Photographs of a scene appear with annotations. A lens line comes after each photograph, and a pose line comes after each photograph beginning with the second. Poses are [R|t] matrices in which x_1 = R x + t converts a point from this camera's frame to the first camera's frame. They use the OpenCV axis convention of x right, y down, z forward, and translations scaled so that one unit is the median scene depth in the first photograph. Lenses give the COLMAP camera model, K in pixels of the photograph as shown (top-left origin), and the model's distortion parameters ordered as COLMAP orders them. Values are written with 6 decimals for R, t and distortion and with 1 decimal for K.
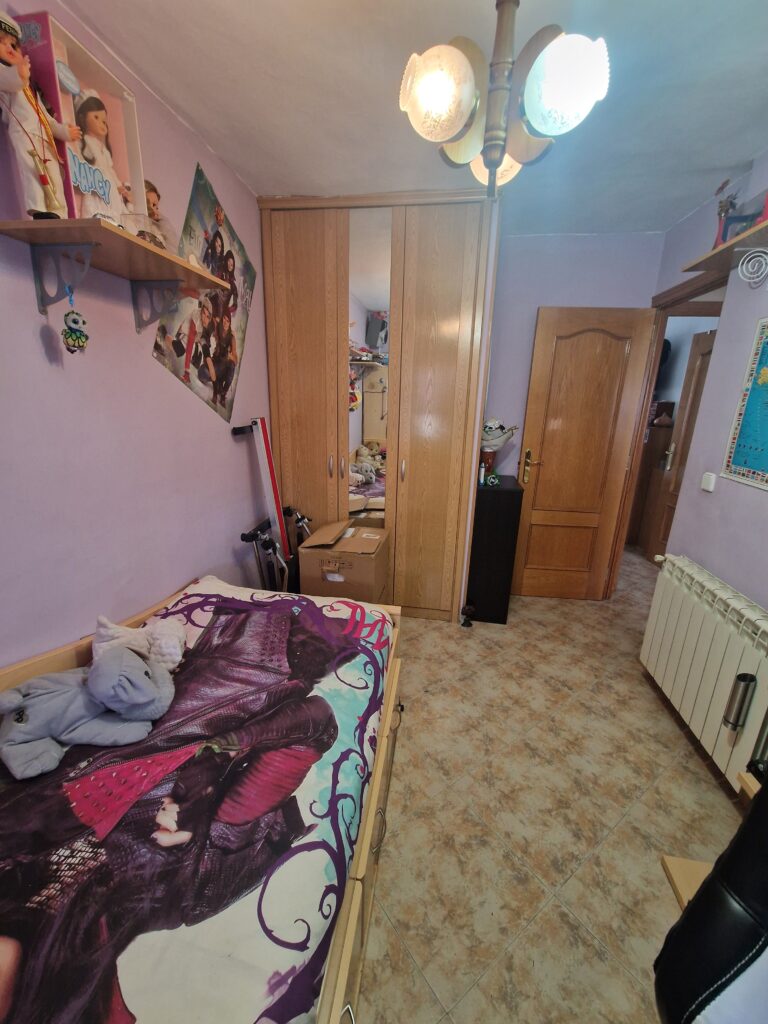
lens RADIAL K [[413.8, 0, 382.5], [0, 413.8, 517.4], [0, 0, 1]] dist [0.000807, -0.004588]
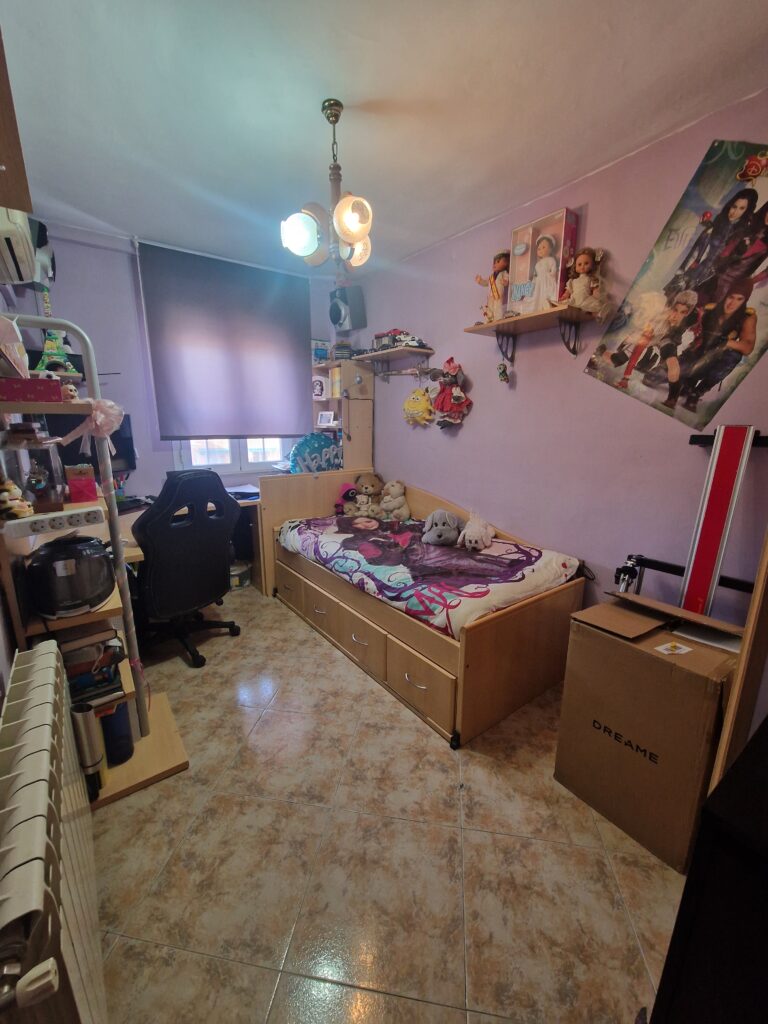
lens RADIAL K [[413.8, 0, 384.0], [0, 413.8, 517.9], [0, 0, 1]] dist [0.000807, -0.004588]
pose [[-0.702180, 0.135497, -0.698987, 0.798810], [-0.219867, 0.892480, 0.393876, -0.318967], [0.677201, 0.430257, -0.596890, 1.403157]]
